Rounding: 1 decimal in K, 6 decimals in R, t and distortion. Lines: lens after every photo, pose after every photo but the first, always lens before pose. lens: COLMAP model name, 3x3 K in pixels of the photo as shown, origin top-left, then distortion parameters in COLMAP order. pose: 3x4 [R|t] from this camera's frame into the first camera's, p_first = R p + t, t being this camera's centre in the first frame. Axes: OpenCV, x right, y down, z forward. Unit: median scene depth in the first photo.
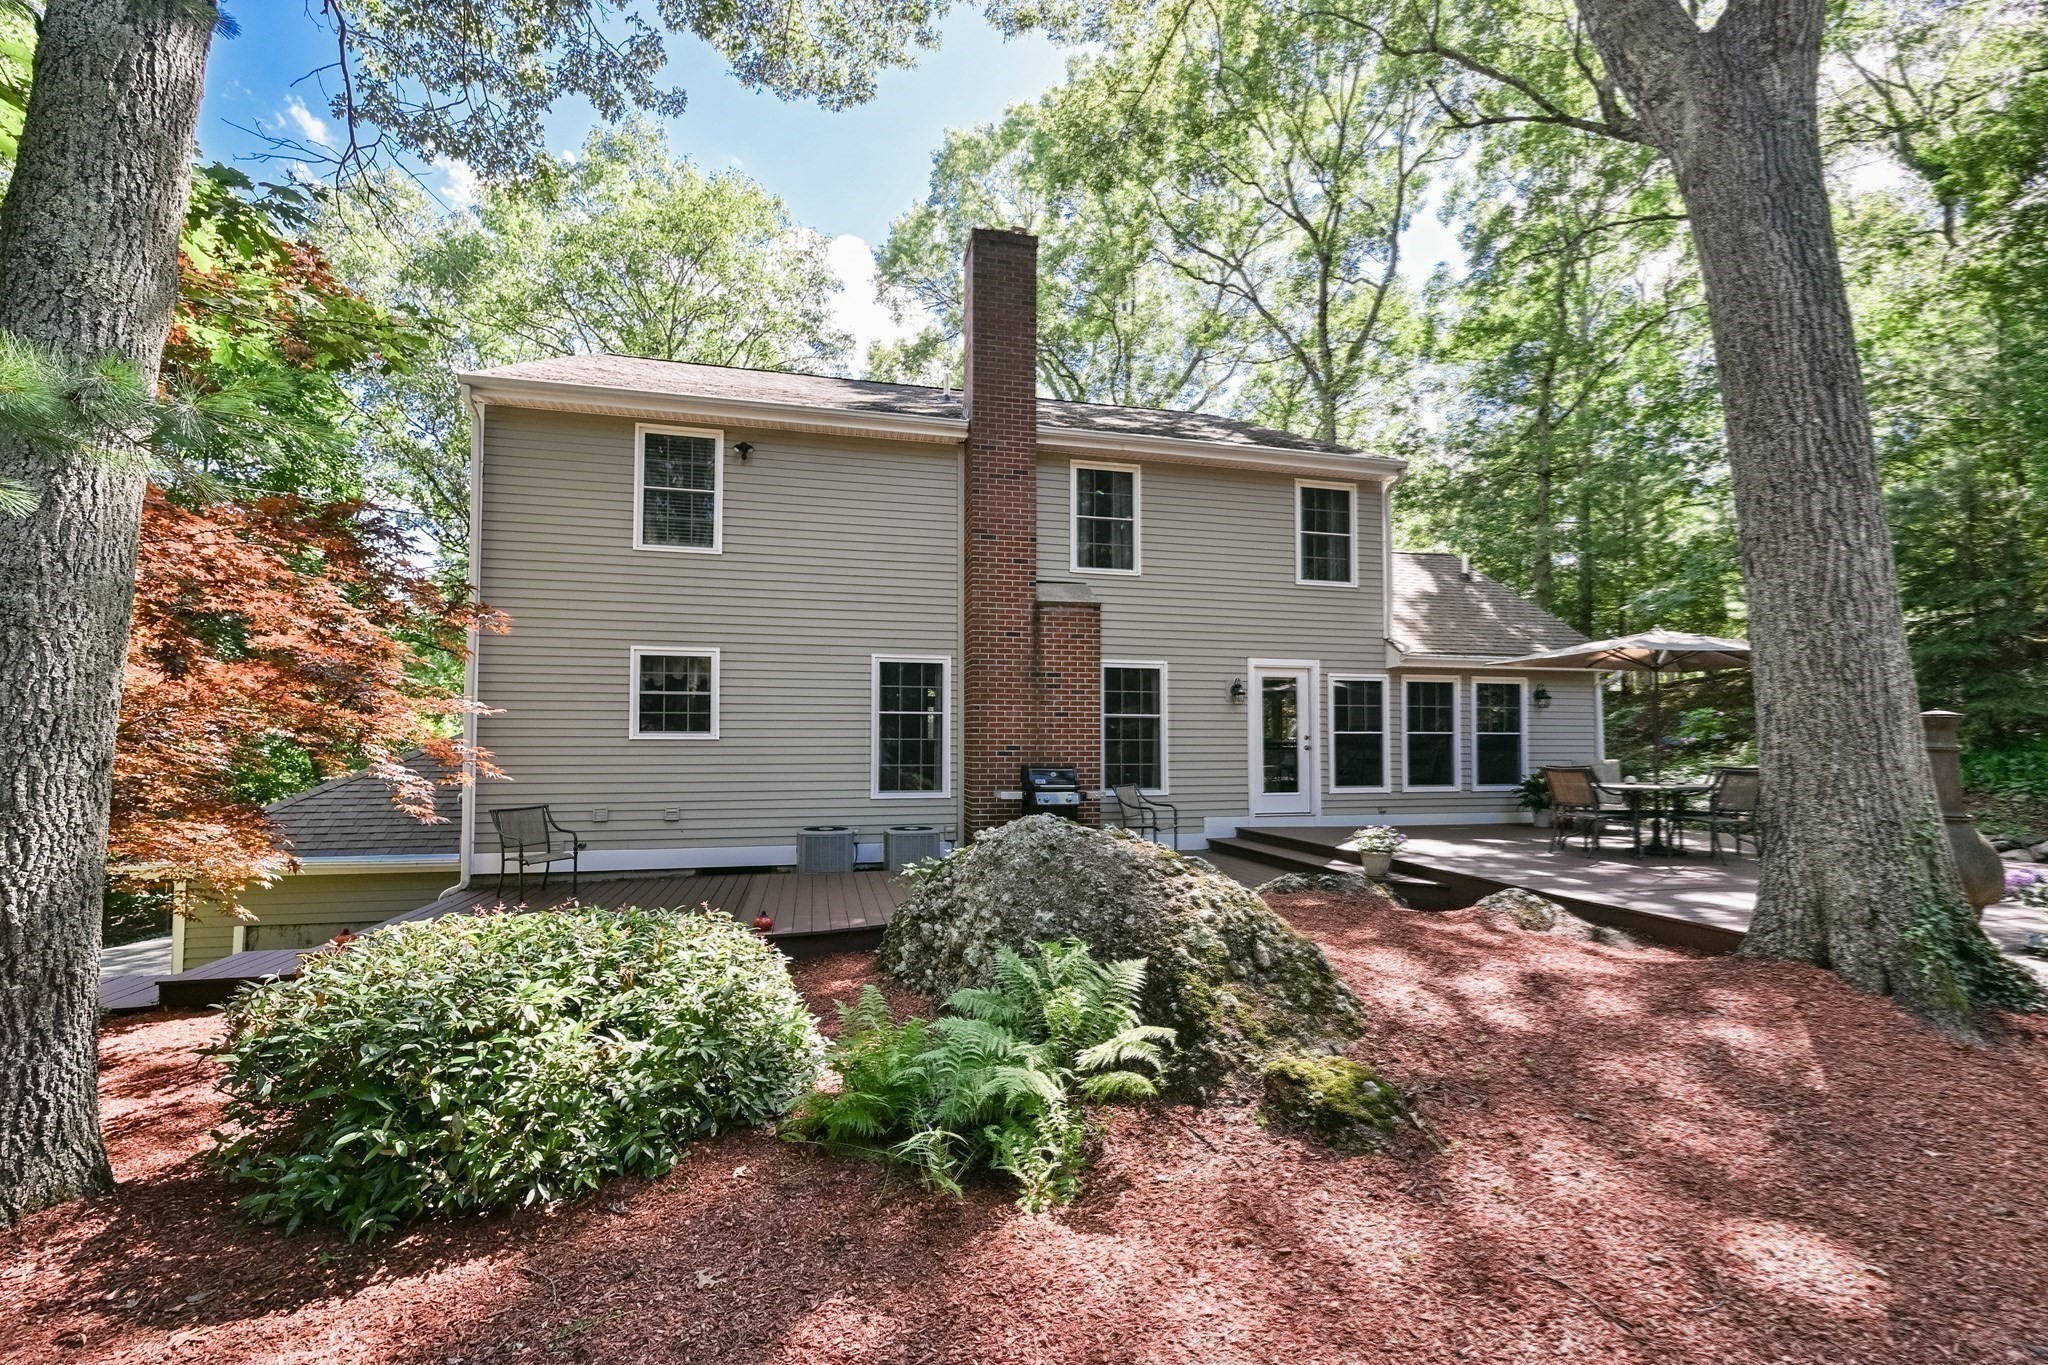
lens RADIAL K [[804.7, 0, 1031.6], [0, 804.7, 700.5], [0, 0, 1]] dist [0.000294, -0.000018]
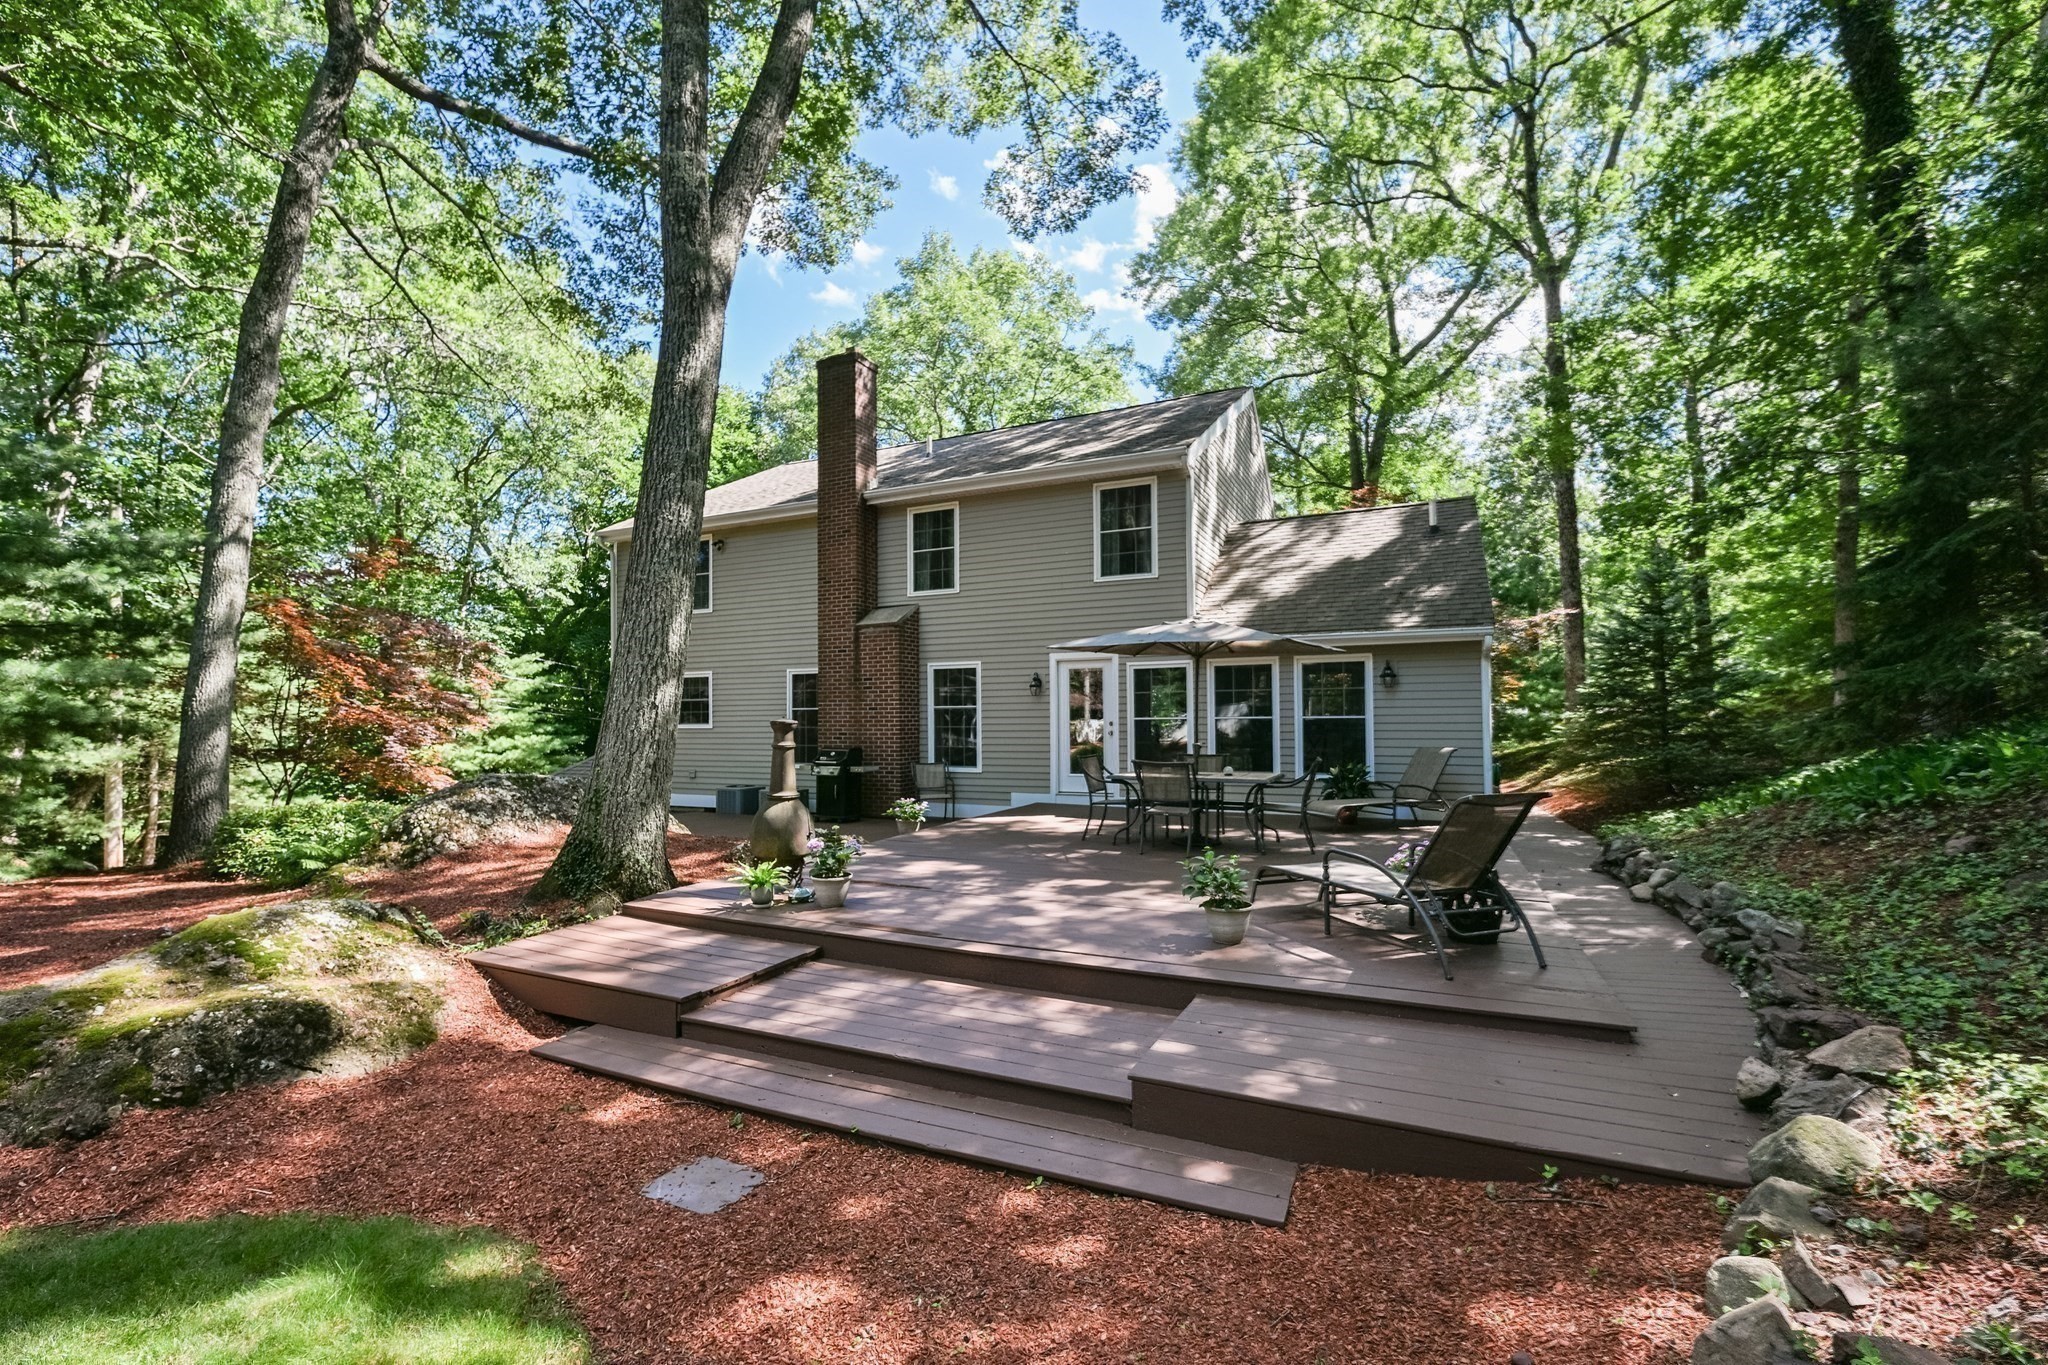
lens RADIAL K [[804.7, 0, 1029.3], [0, 804.7, 699.2], [0, 0, 1]] dist [0.000294, -0.000018]
pose [[0.803730, -0.029945, -0.594240, 0.938789], [0.032326, 0.999455, -0.006643, 0.017801], [0.594115, -0.013871, 0.804260, 0.081080]]
